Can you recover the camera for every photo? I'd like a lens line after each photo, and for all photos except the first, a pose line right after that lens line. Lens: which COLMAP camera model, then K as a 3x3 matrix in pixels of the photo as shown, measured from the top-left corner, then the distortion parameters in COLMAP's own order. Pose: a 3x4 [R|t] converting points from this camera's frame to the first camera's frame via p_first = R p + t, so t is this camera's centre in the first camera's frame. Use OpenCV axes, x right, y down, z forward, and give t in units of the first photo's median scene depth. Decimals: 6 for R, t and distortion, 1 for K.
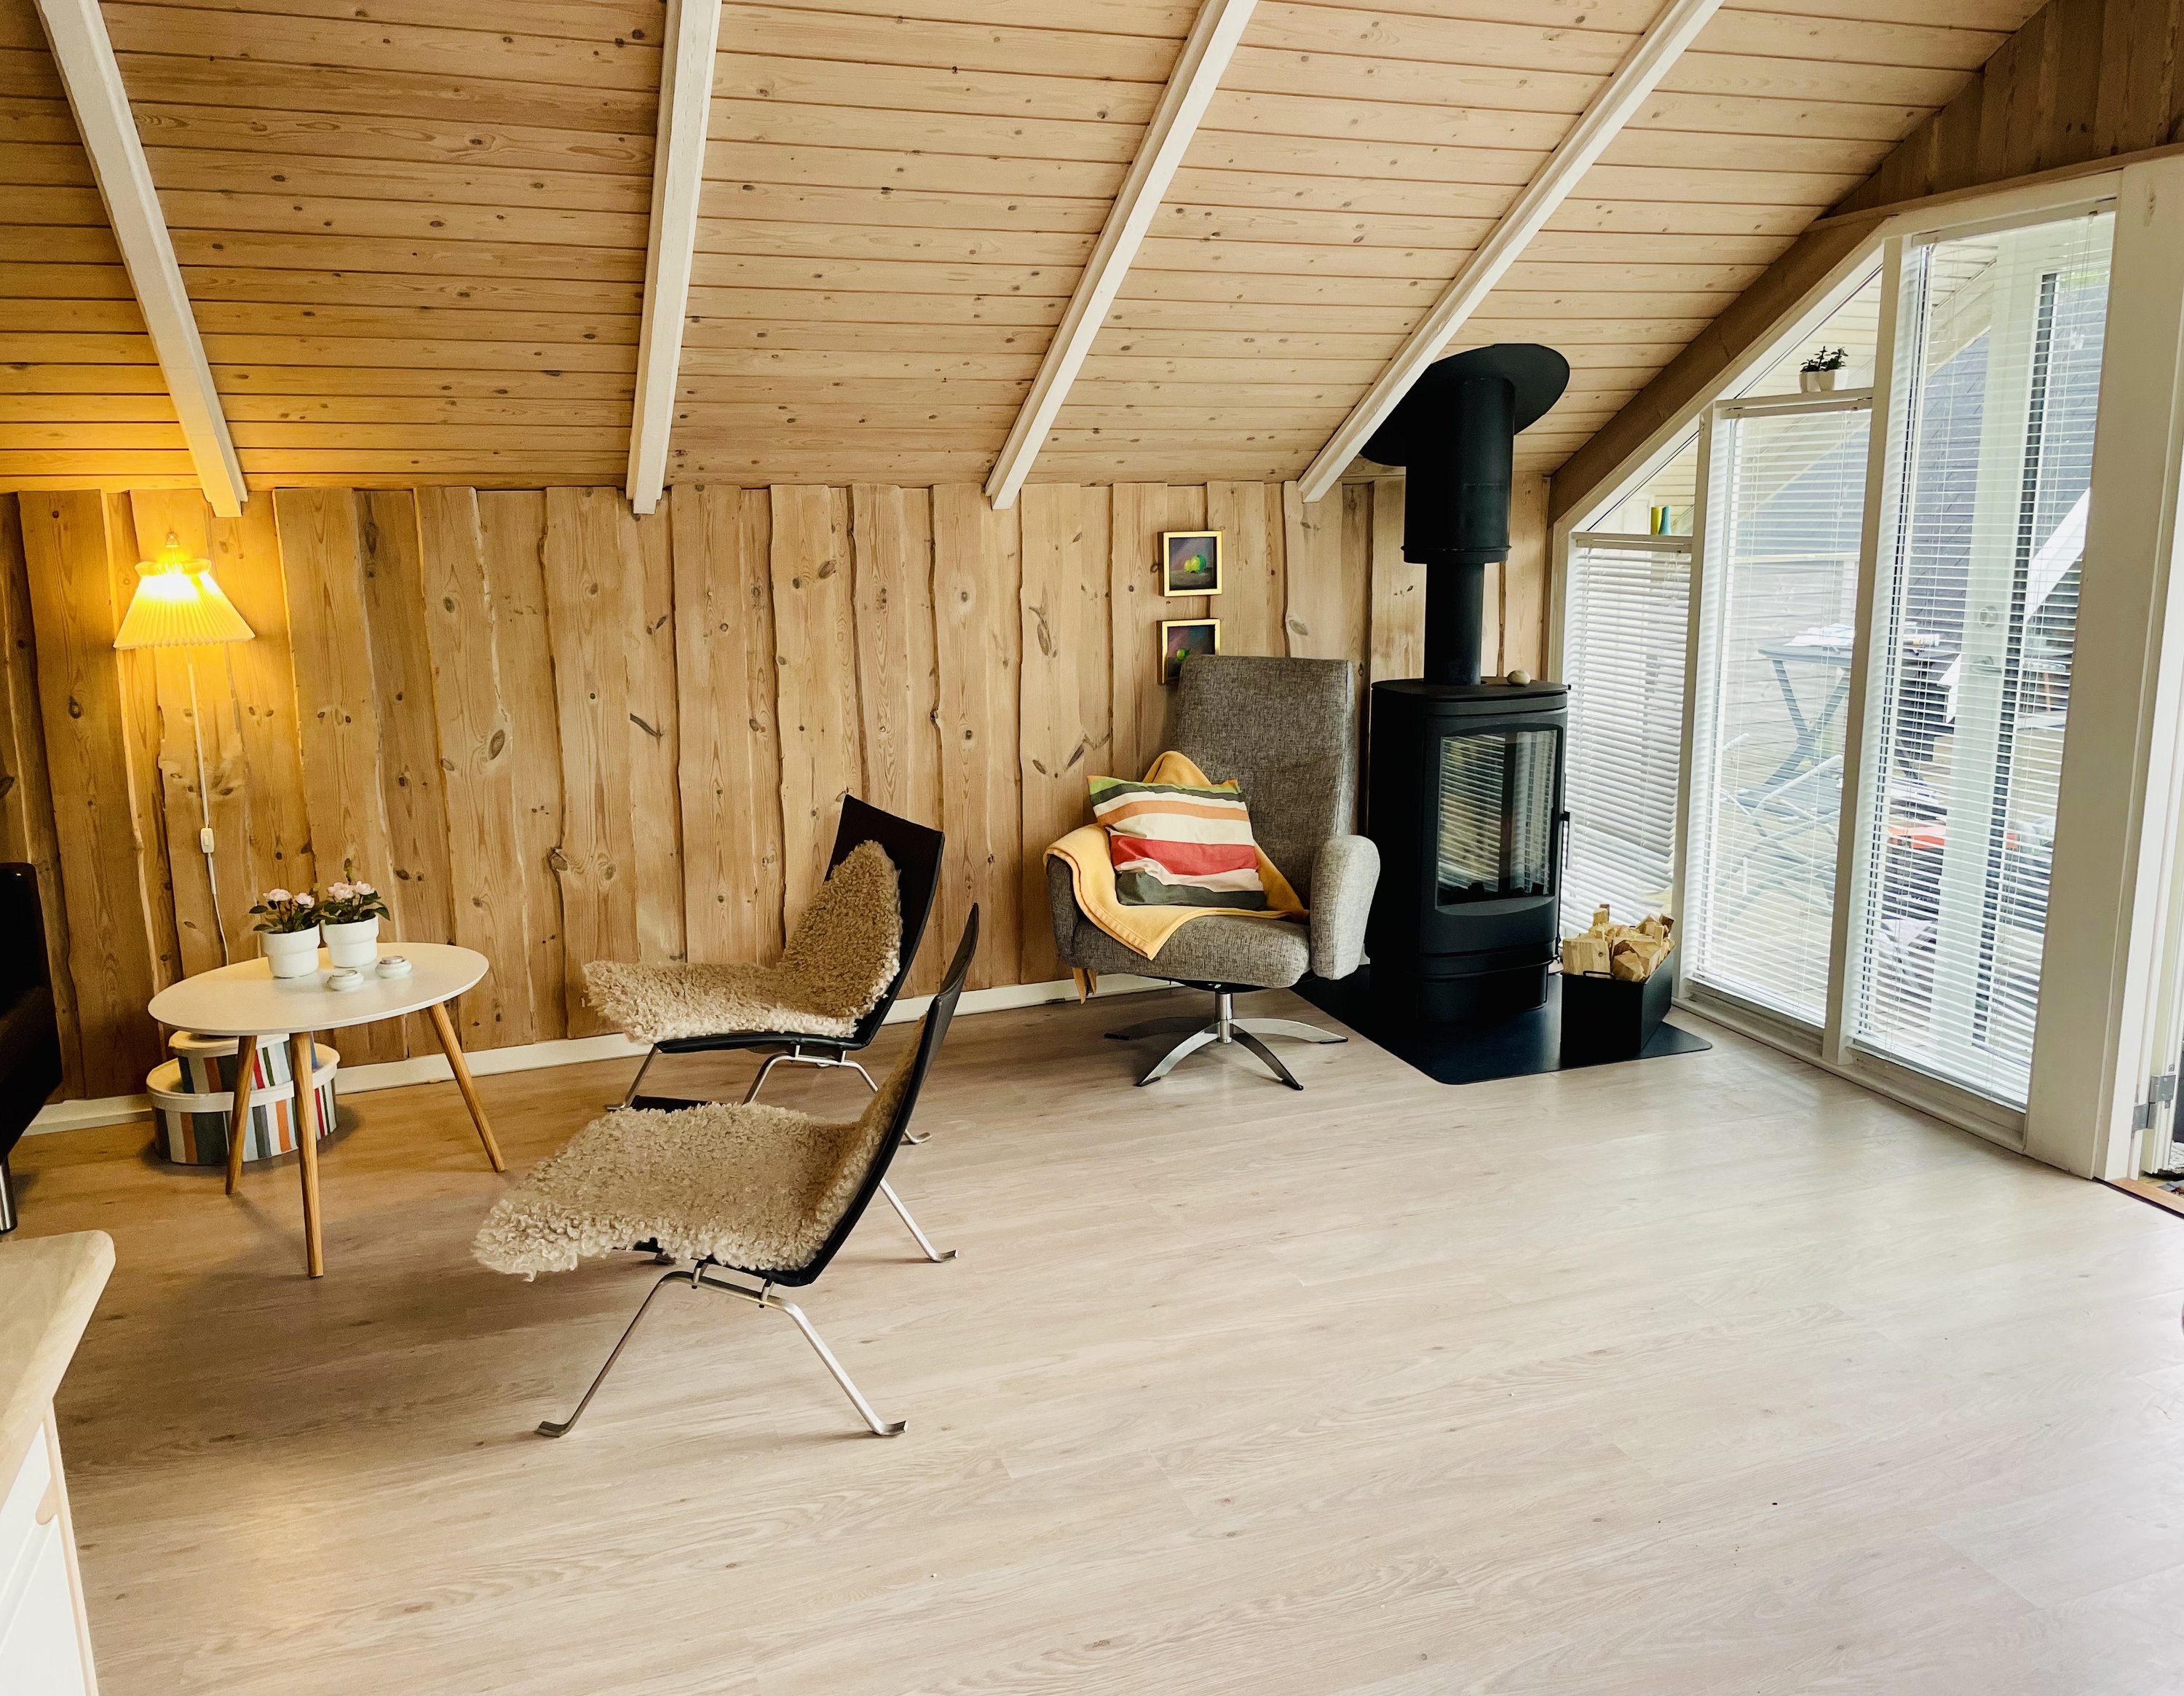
lens RADIAL K [[1721.1, 0, 1092.0], [0, 1721.1, 848.0], [0, 0, 1]] dist [0.000170, 0.002559]
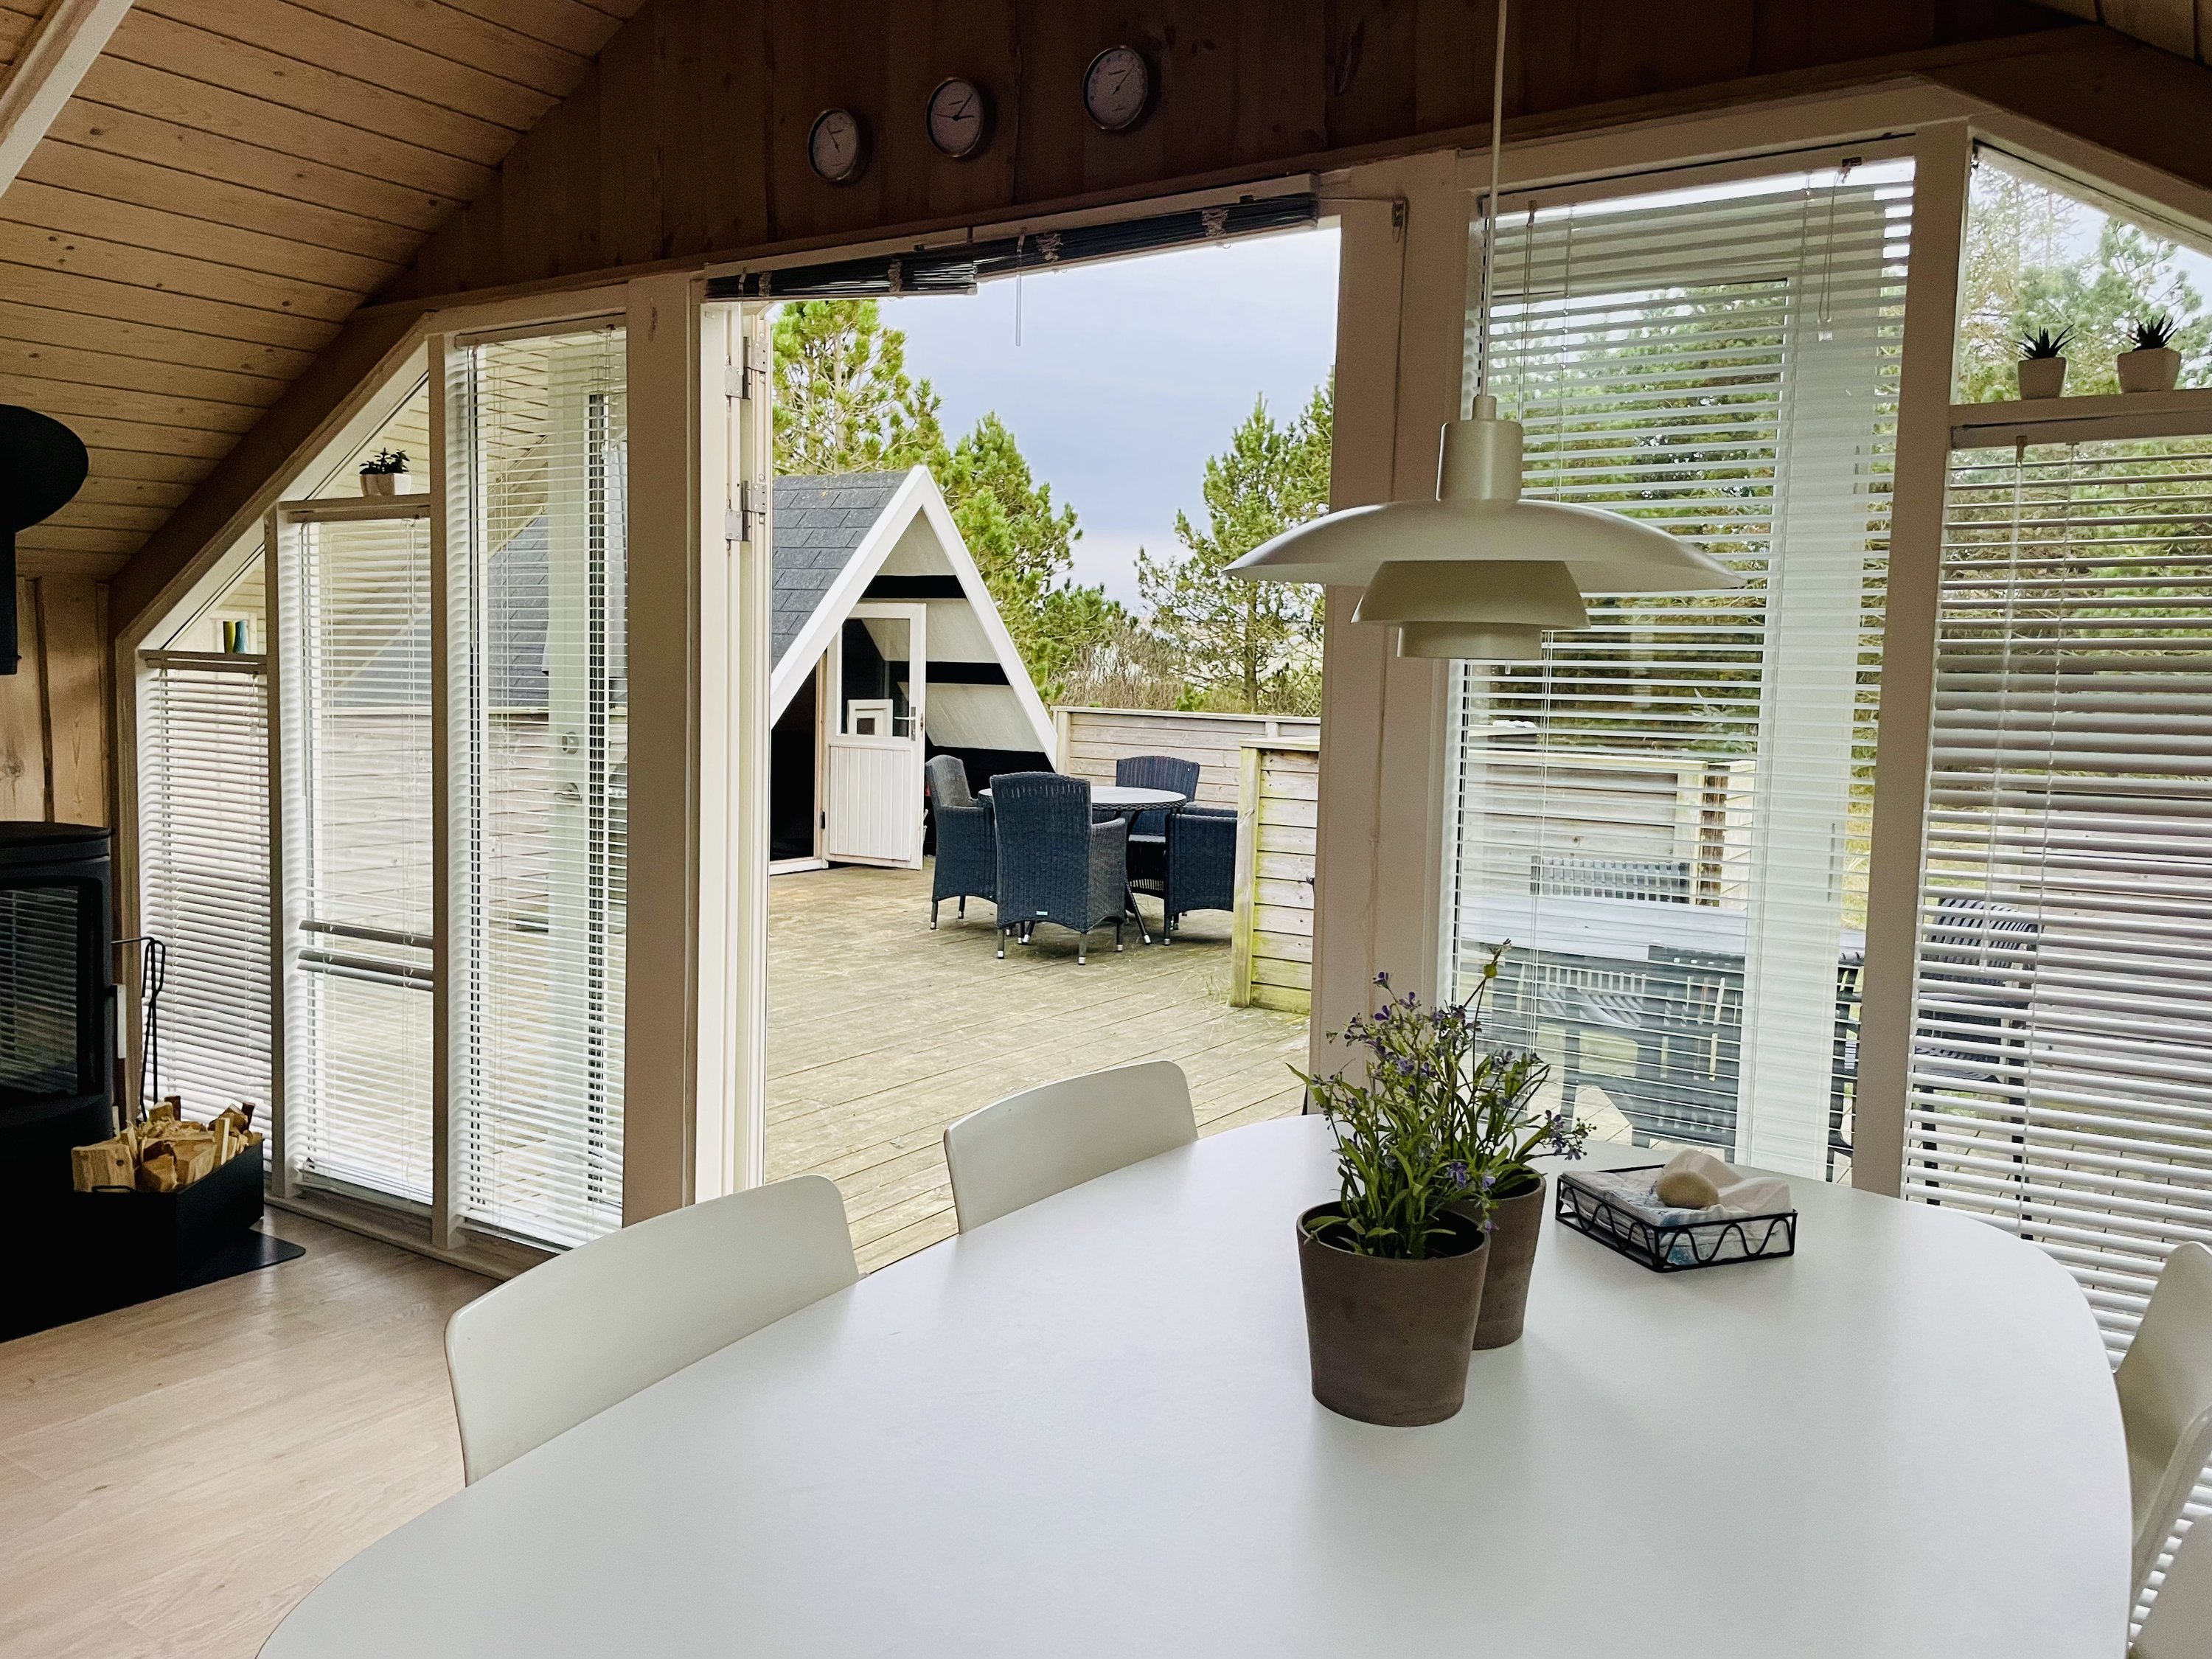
lens RADIAL K [[1640.6, 0, 1095.8], [0, 1640.6, 820.4], [0, 0, 1]] dist [0.082219, -0.100218]
pose [[0.806318, -0.019927, 0.591147, 0.201279], [0.085518, 0.992859, -0.083178, 0.007219], [-0.585268, 0.117622, 0.802264, 0.100517]]
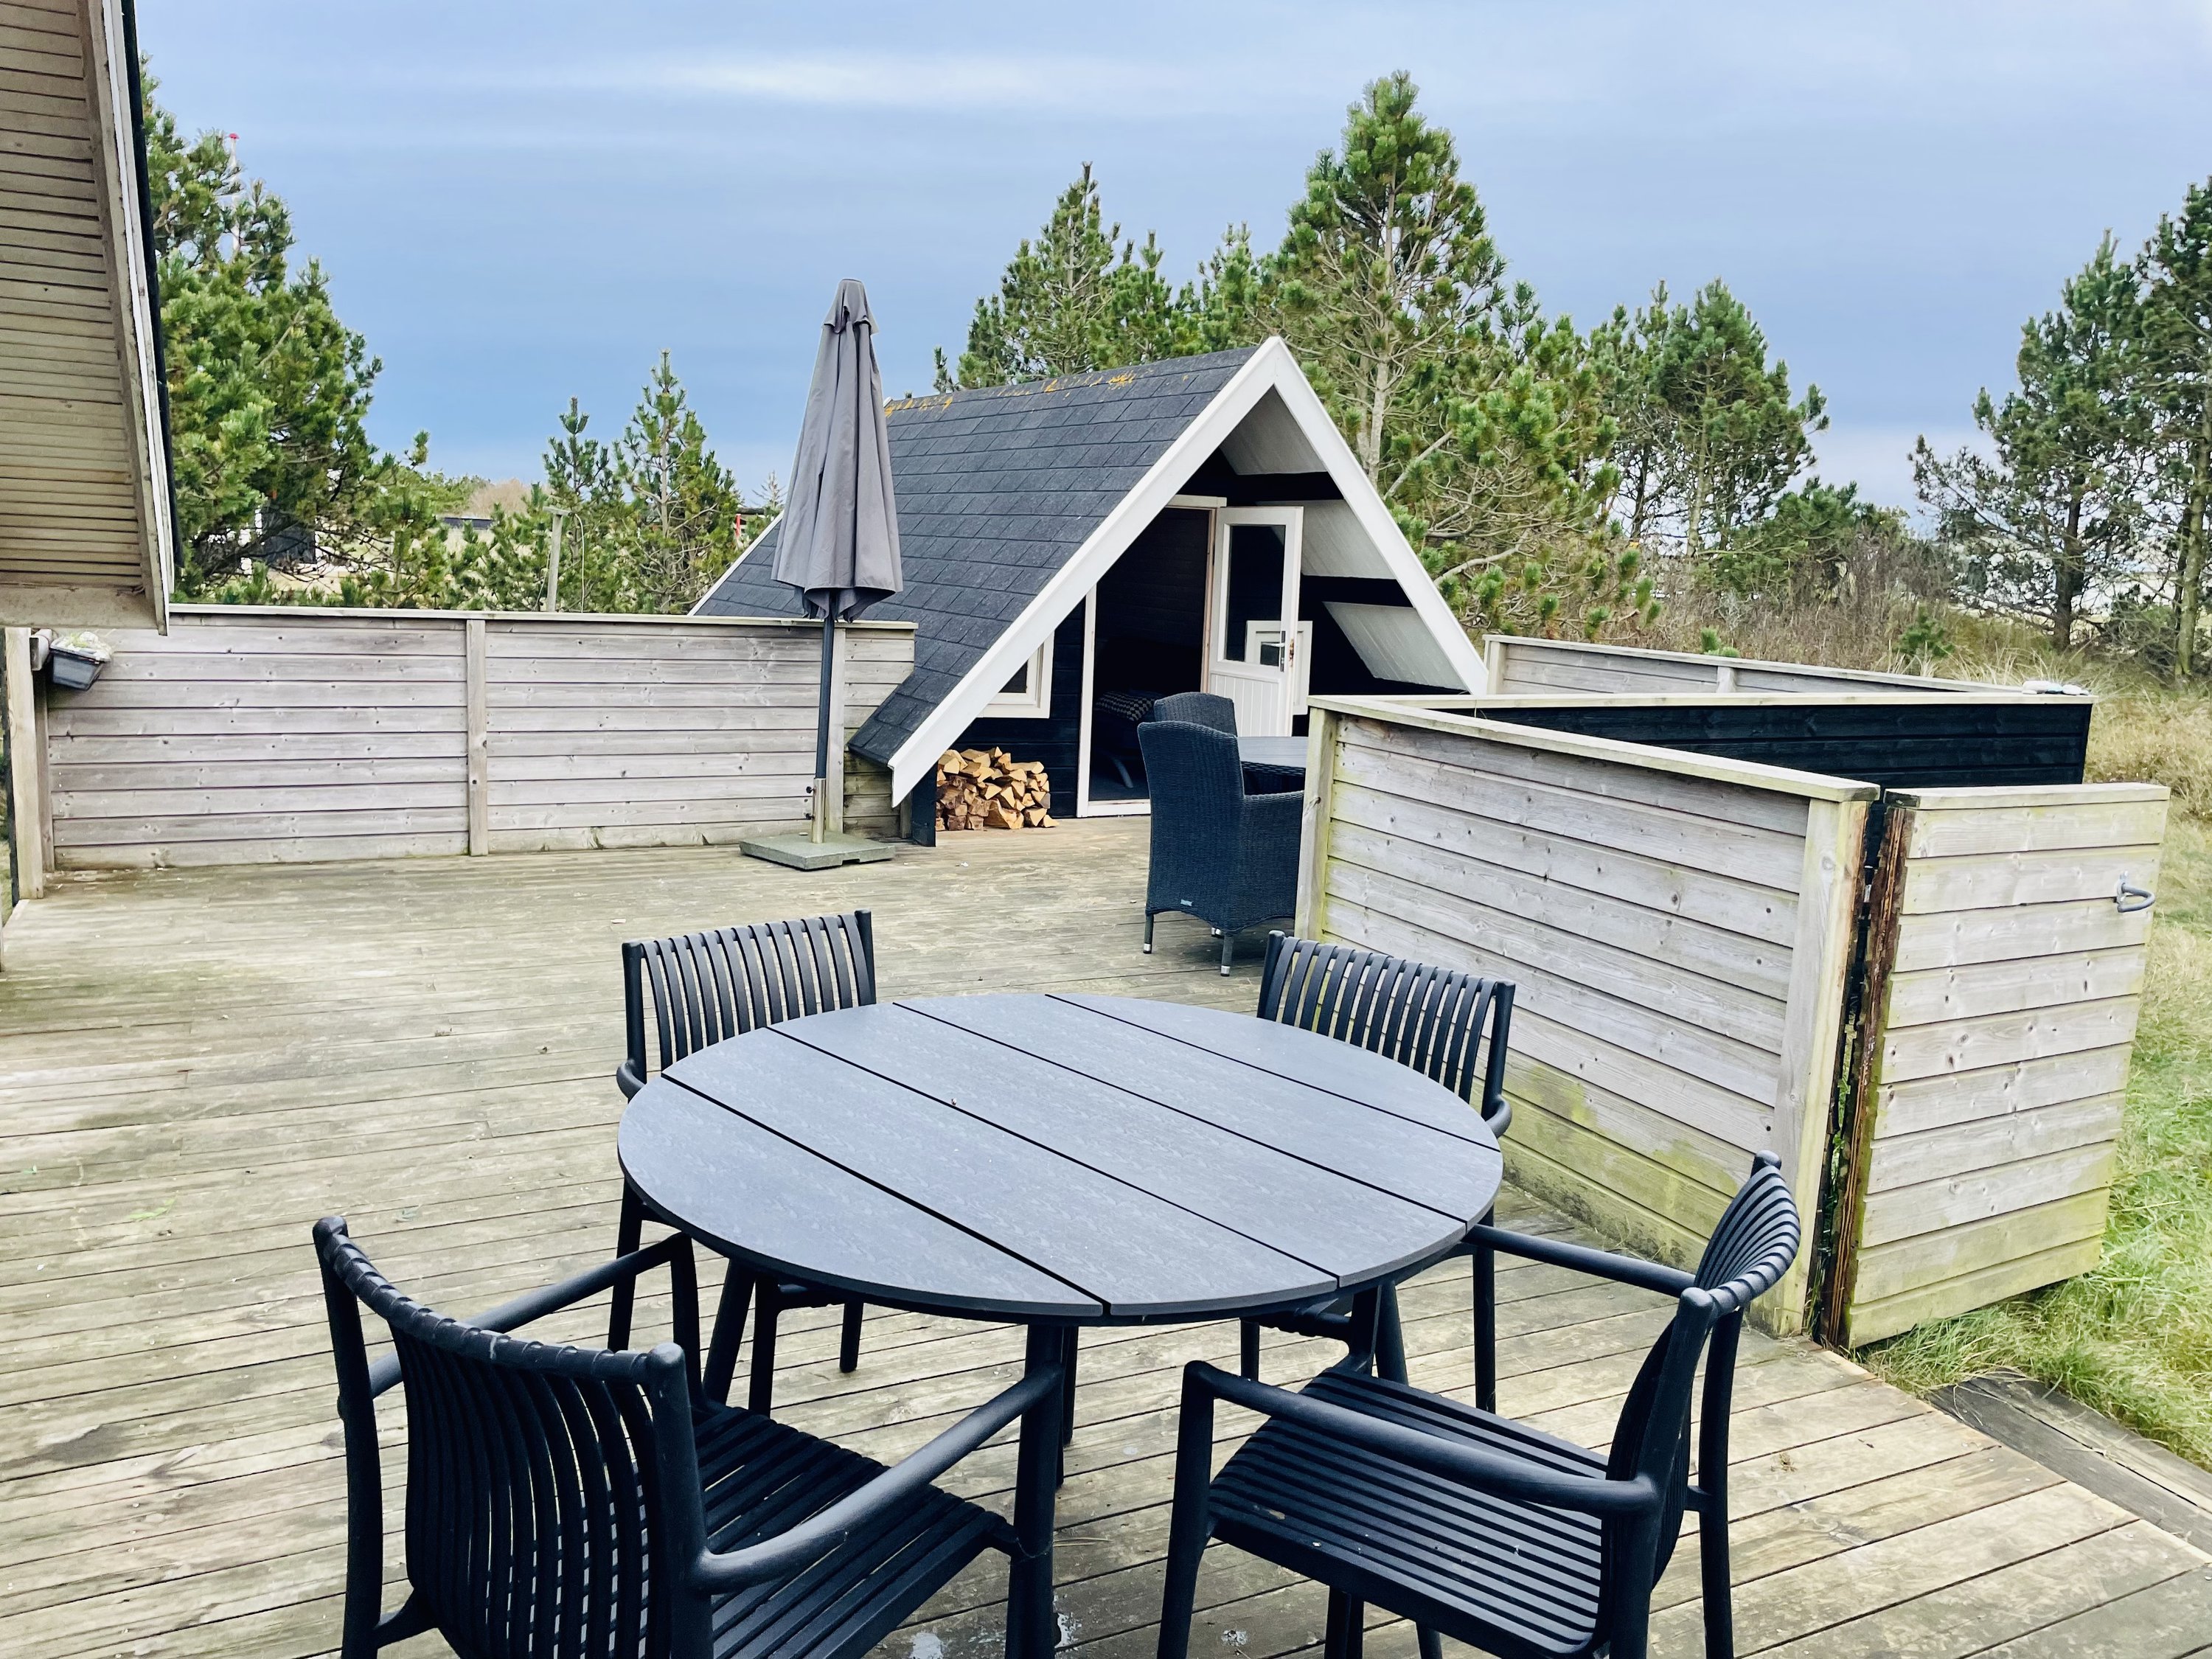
lens RADIAL K [[1640.6, 0, 1095.8], [0, 1640.6, 820.4], [0, 0, 1]] dist [0.082219, -0.100218]
pose [[0.991685, 0.034803, 0.123897, 0.405567], [-0.029365, 0.998535, -0.045453, -0.008433], [-0.125297, 0.041437, 0.991254, 0.127328]]
